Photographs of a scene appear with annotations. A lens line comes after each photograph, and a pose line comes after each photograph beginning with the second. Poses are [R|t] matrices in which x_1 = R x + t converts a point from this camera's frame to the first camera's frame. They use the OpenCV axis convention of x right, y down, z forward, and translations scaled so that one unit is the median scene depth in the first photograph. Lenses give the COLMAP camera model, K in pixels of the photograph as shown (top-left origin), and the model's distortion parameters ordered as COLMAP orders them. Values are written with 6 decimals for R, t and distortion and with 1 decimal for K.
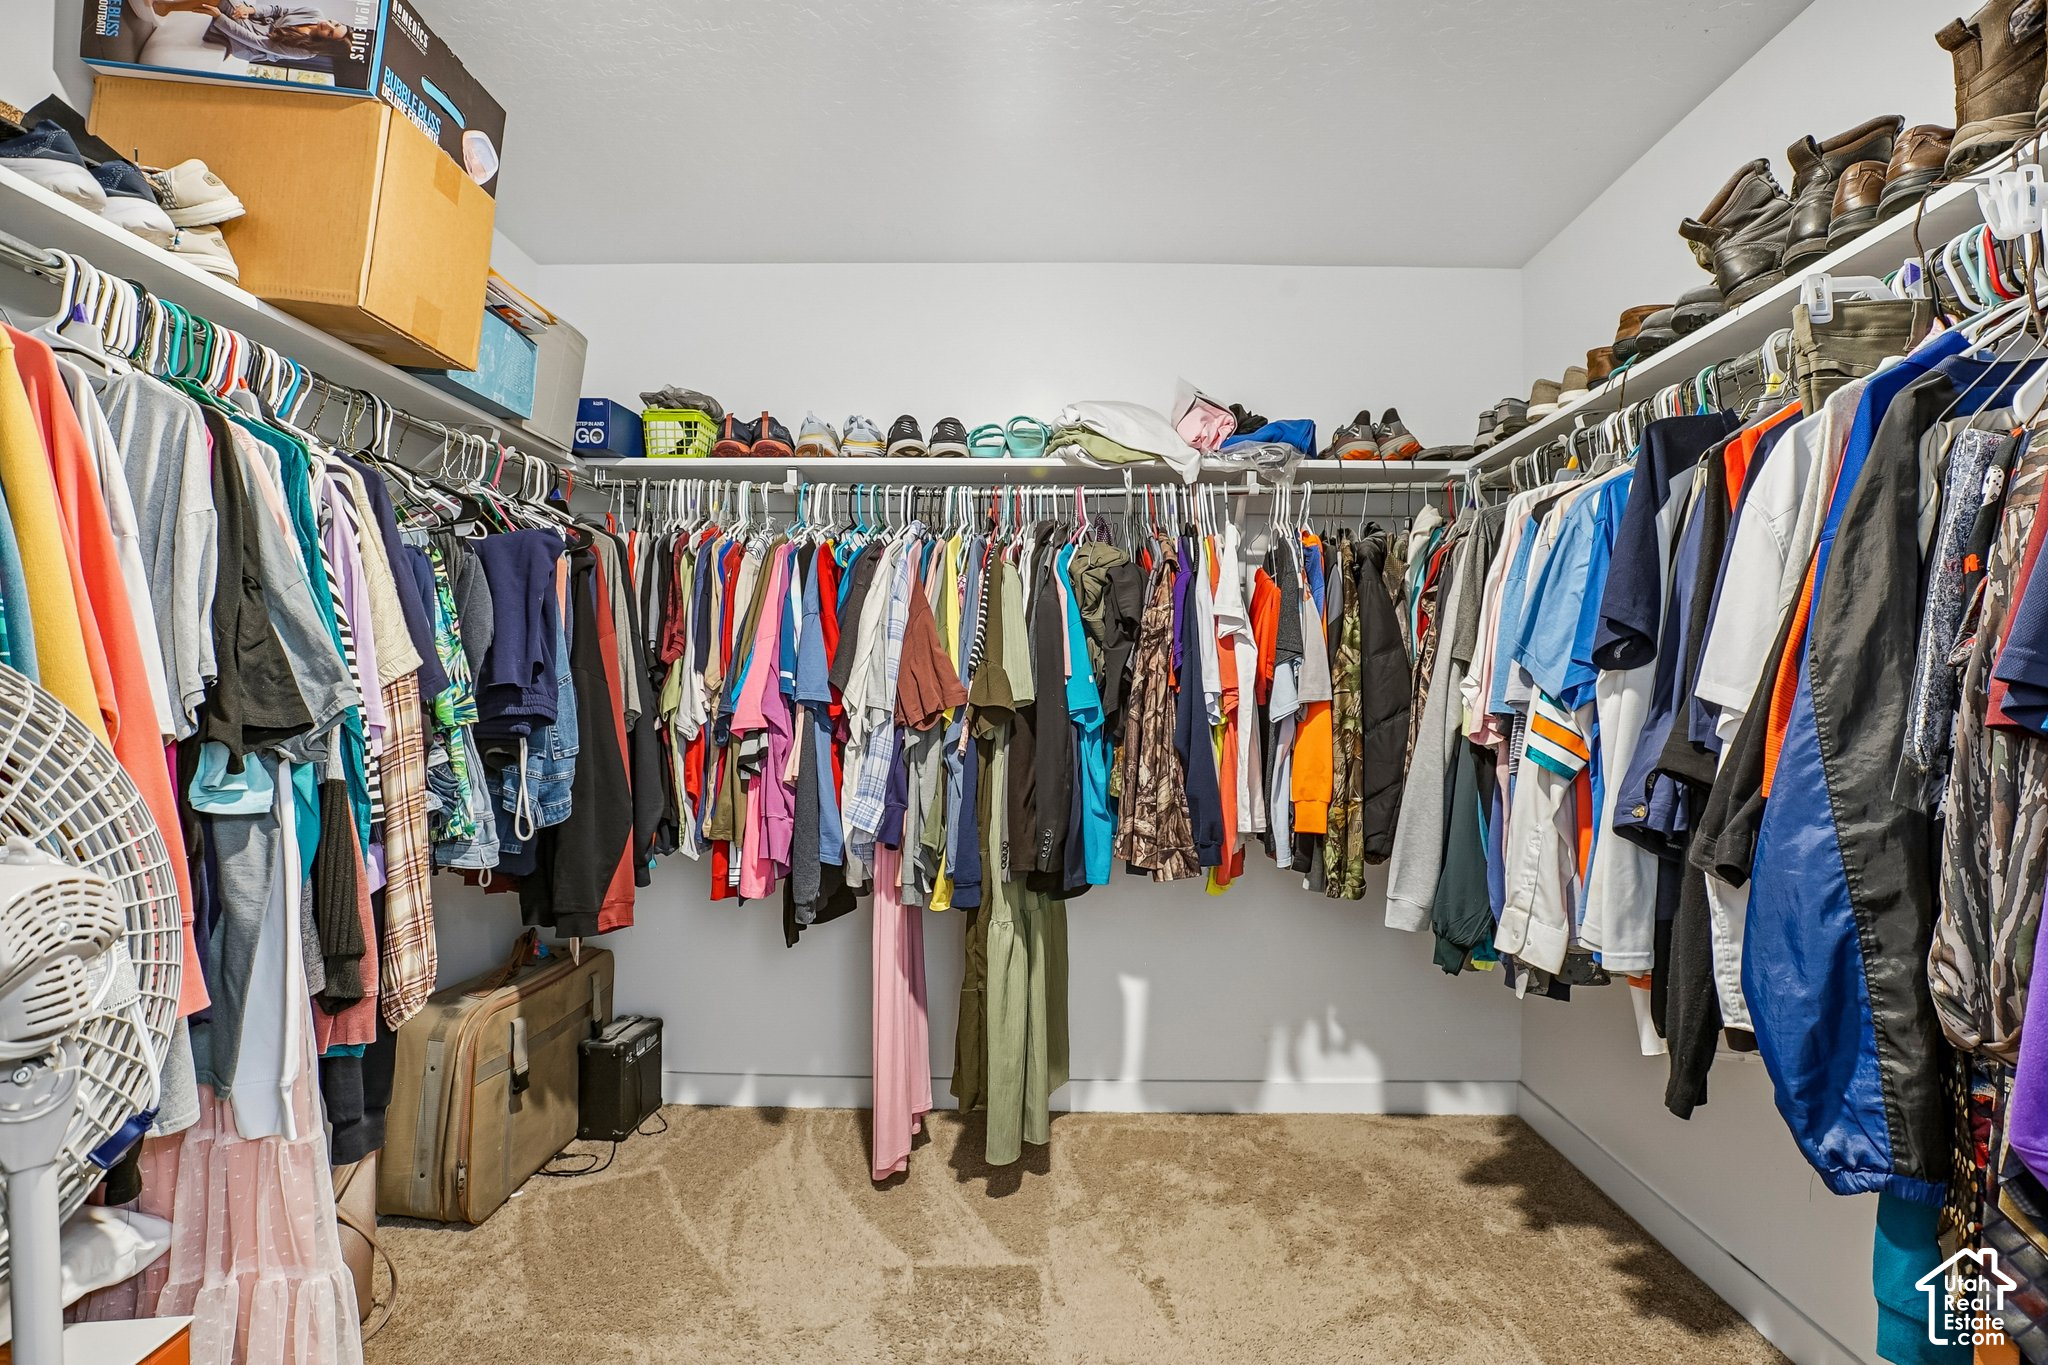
lens RADIAL K [[971.6, 0, 1030.8], [0, 971.6, 685.3], [0, 0, 1]] dist [-0.031012, 0.004432]
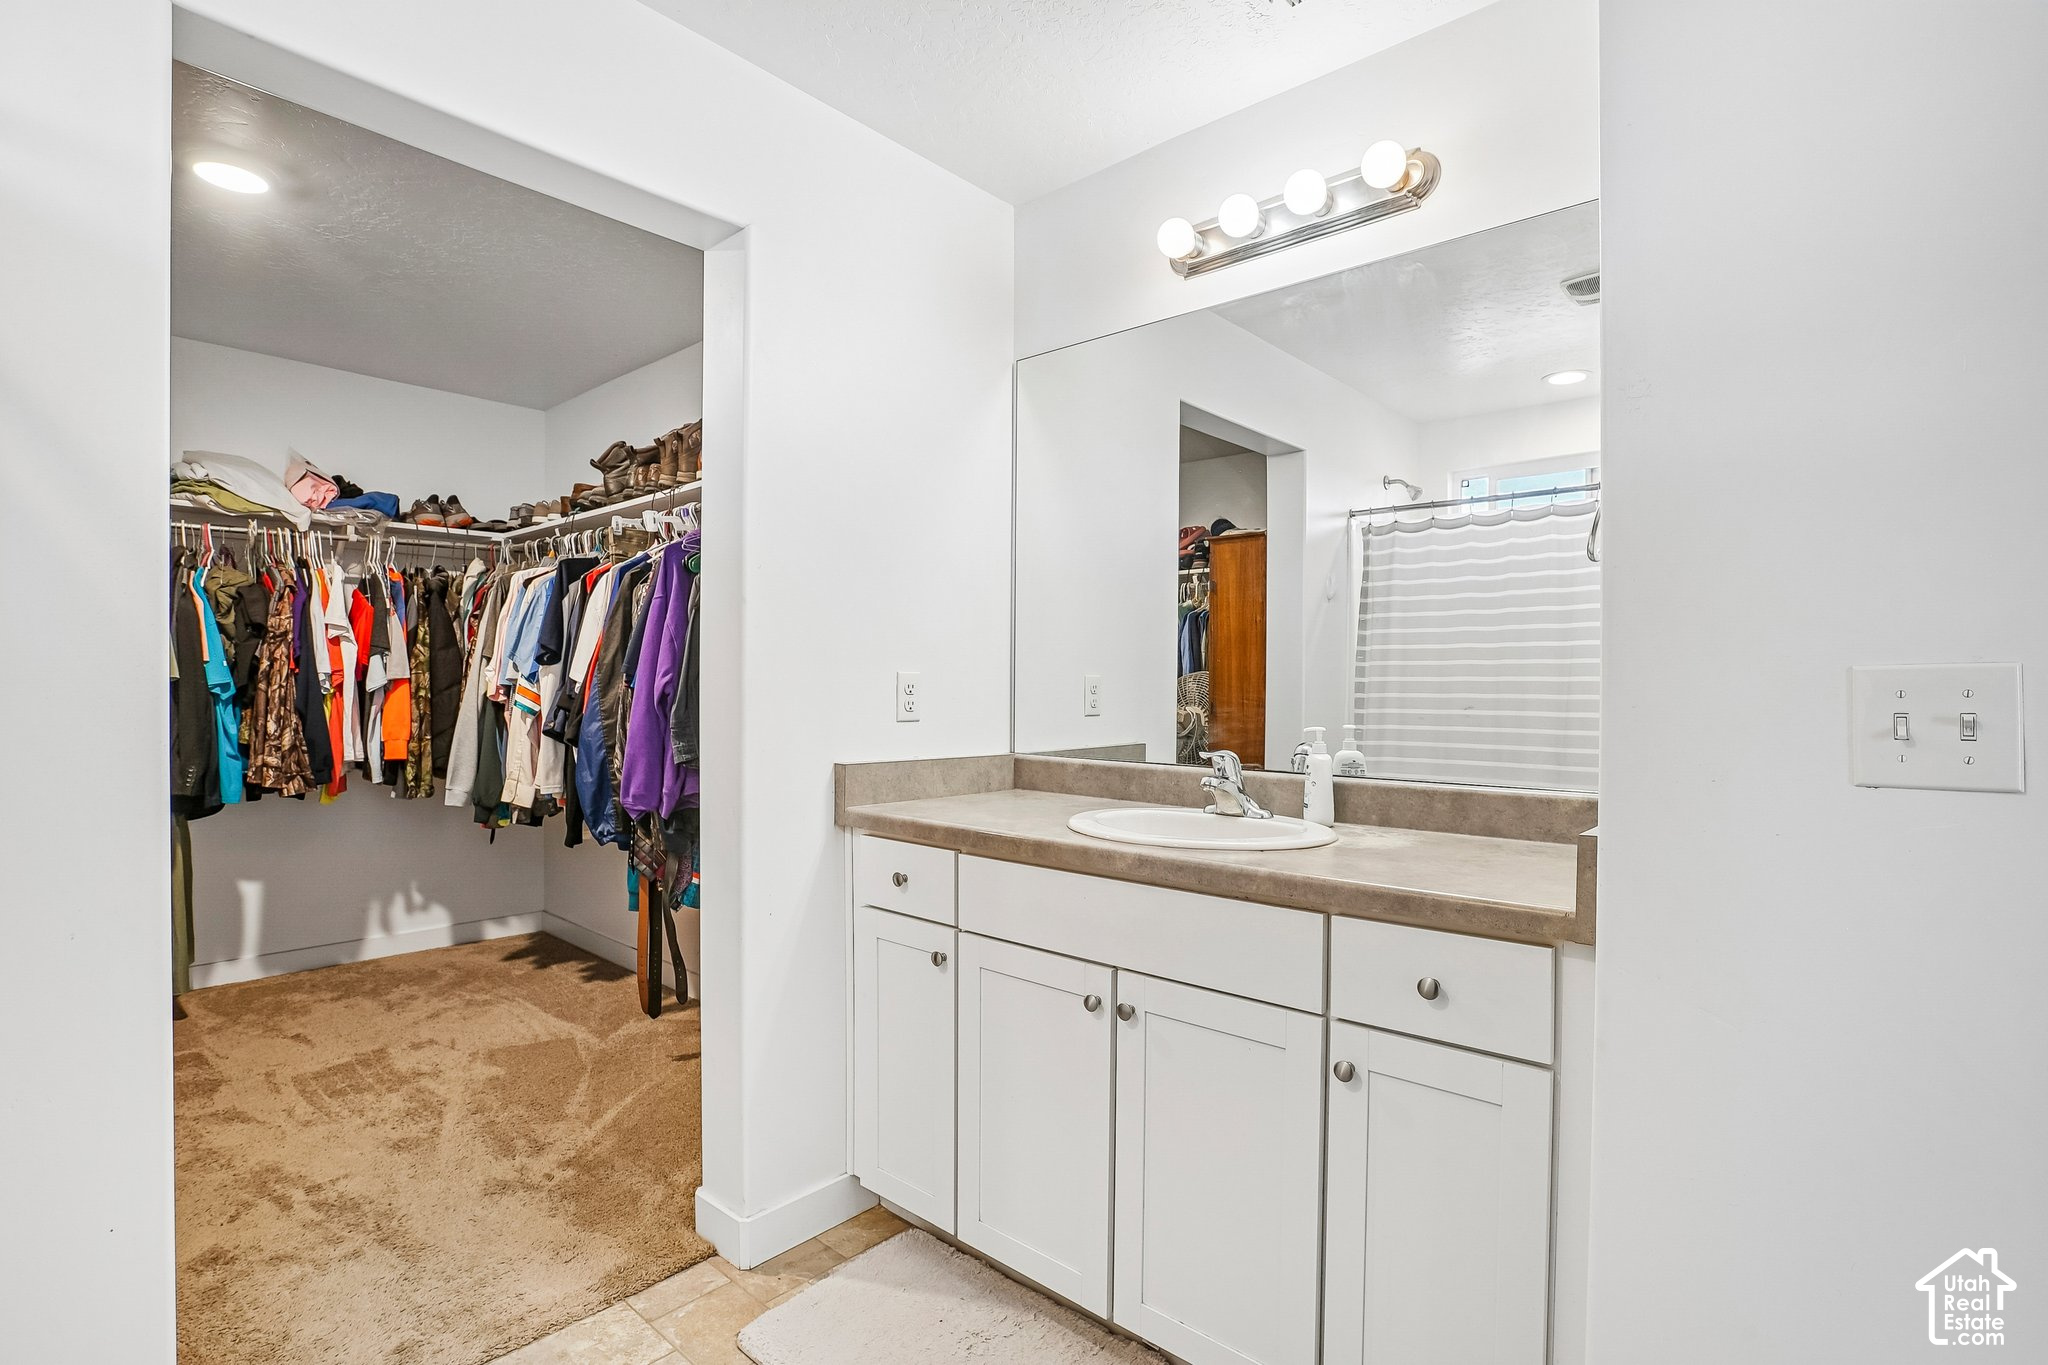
lens RADIAL K [[971.6, 0, 1044.7], [0, 971.6, 697.9], [0, 0, 1]] dist [-0.031012, 0.004432]
pose [[0.640470, -0.013983, 0.767856, -0.249252], [-0.014256, 0.999445, 0.030091, -0.015036], [-0.767851, -0.030219, 0.639916, -0.868175]]
